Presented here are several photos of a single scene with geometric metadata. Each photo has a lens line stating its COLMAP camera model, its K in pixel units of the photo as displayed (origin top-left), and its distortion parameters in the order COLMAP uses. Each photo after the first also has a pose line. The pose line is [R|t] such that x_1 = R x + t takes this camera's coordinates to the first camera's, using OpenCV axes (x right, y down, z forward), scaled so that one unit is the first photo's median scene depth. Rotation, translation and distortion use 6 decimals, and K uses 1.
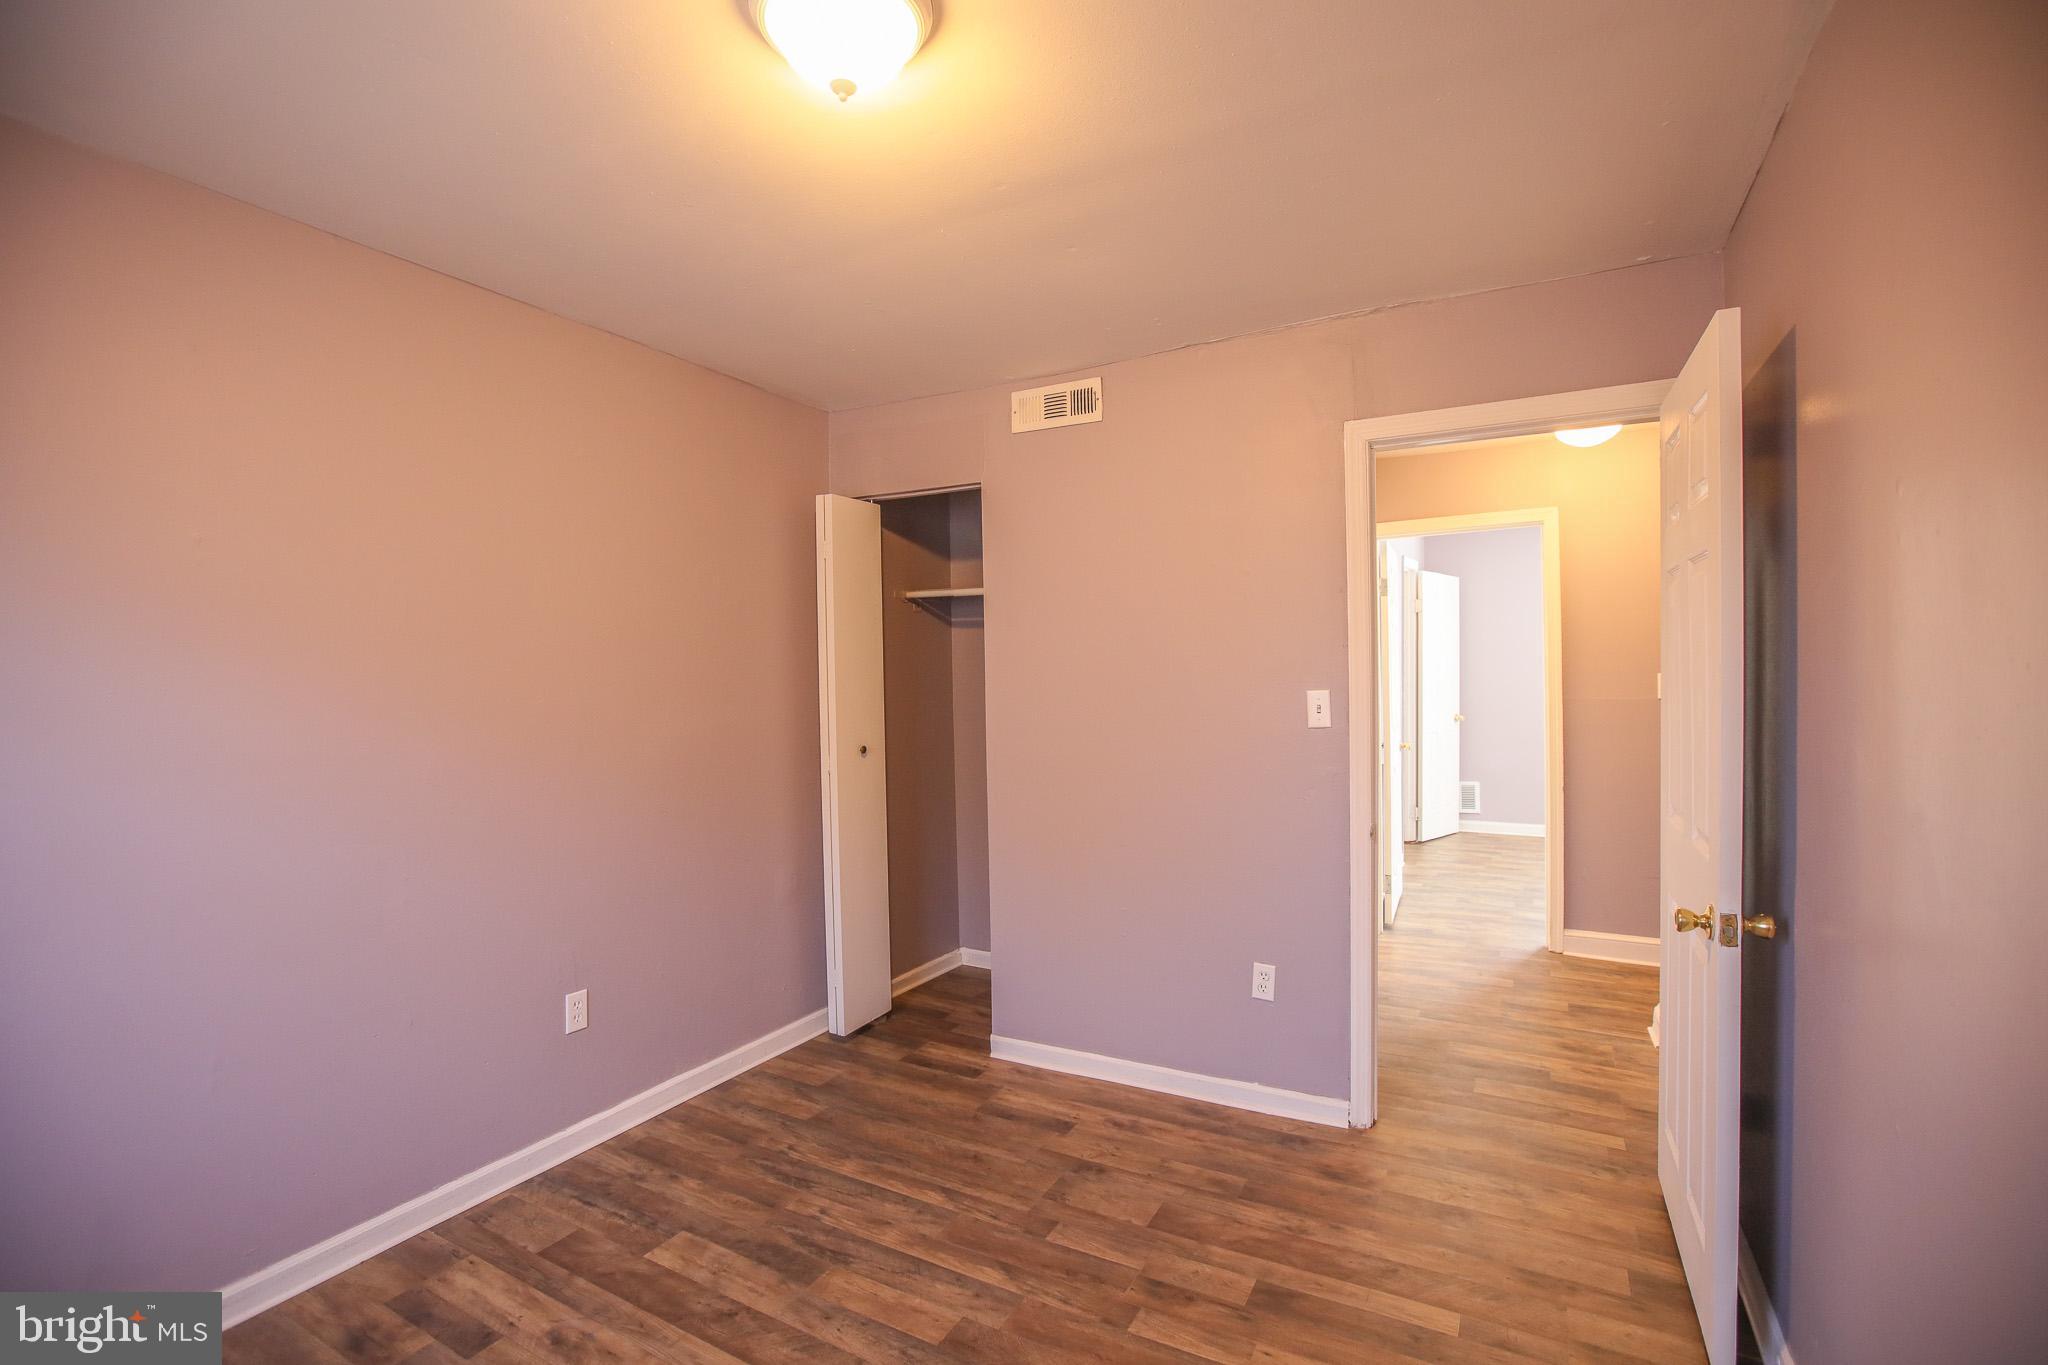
lens RADIAL K [[929.3, 0, 1014.3], [0, 929.3, 686.1], [0, 0, 1]] dist [-0.062833, 0.026395]
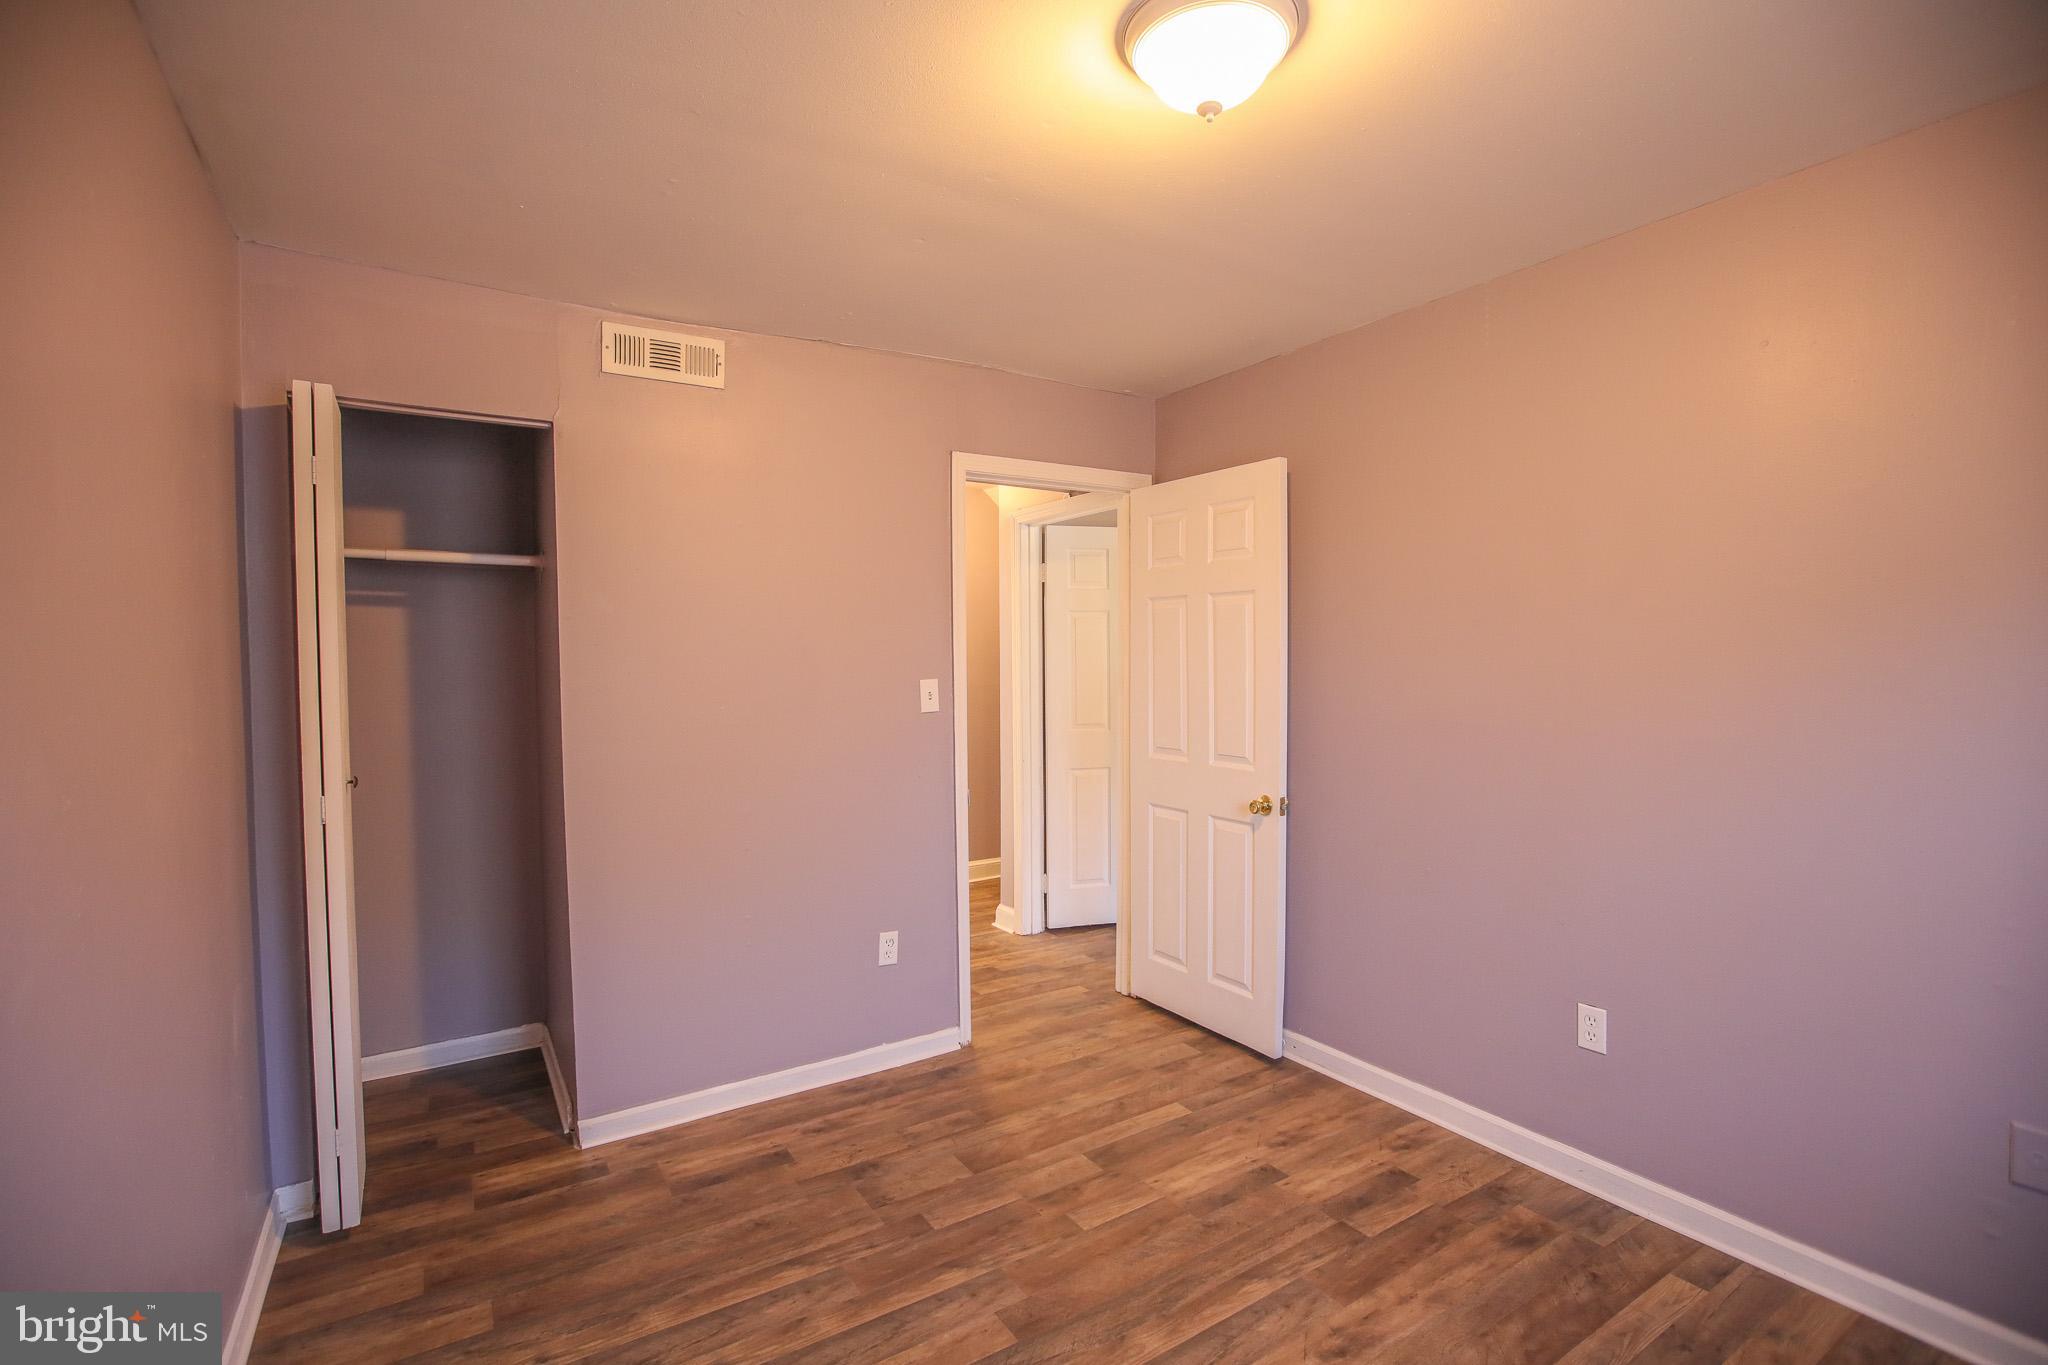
lens RADIAL K [[929.3, 0, 1014.3], [0, 929.3, 686.1], [0, 0, 1]] dist [-0.062833, 0.026395]
pose [[0.475906, -0.015951, 0.879351, -0.683188], [0.018944, 0.999789, 0.007884, 0.005791], [-0.879292, 0.012906, 0.476108, 0.381287]]
